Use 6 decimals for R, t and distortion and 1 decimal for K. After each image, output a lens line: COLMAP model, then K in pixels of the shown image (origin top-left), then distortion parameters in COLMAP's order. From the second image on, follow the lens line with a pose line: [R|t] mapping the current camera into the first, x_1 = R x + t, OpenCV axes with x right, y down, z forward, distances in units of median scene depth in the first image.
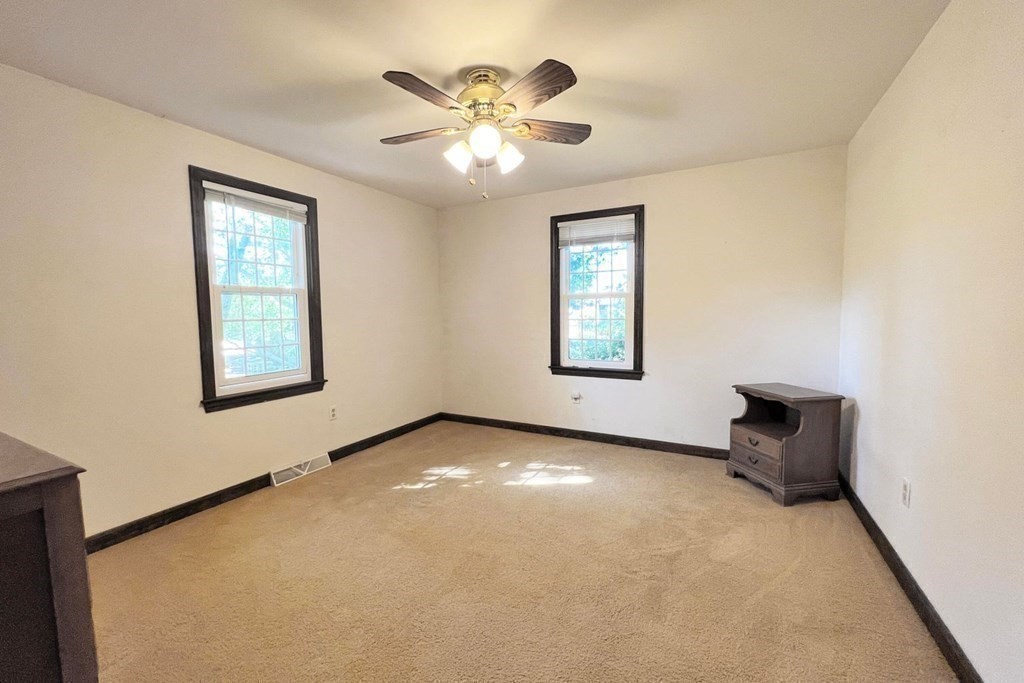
lens RADIAL K [[411.4, 0, 512.0], [0, 411.4, 341.5], [0, 0, 1]] dist [-0.001560, -0.000324]
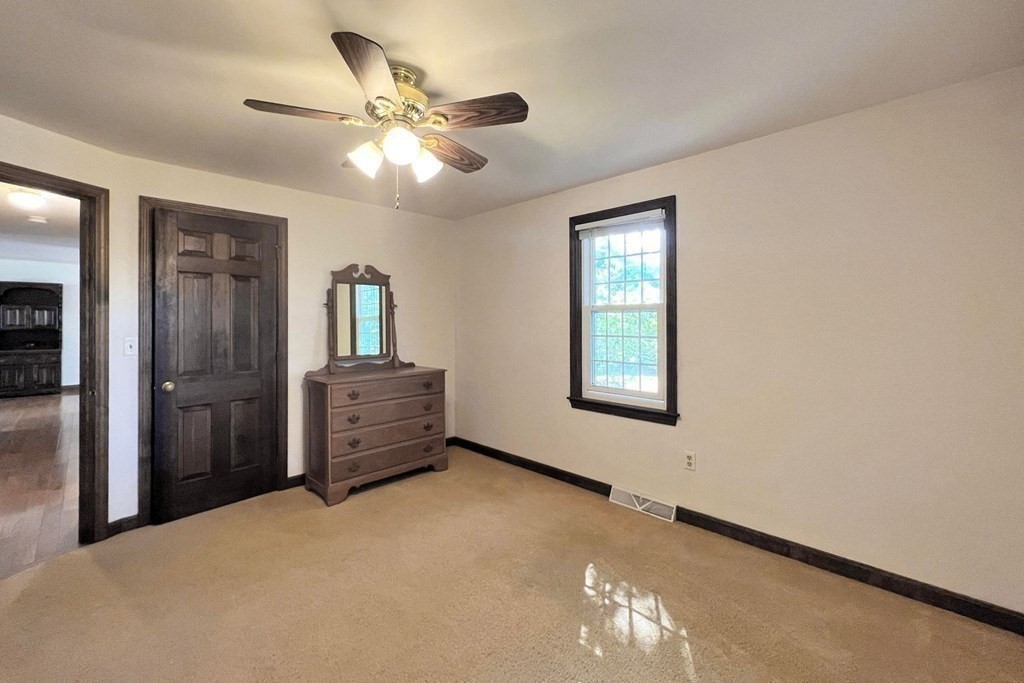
lens RADIAL K [[427.8, 0, 512.0], [0, 427.8, 321.6], [0, 0, 1]] dist [-0.001508, -0.000168]
pose [[-0.289739, 0.011127, -0.957041, 0.490783], [-0.070067, 0.997003, 0.032804, -0.103320], [0.954537, 0.076562, -0.288091, 1.026347]]
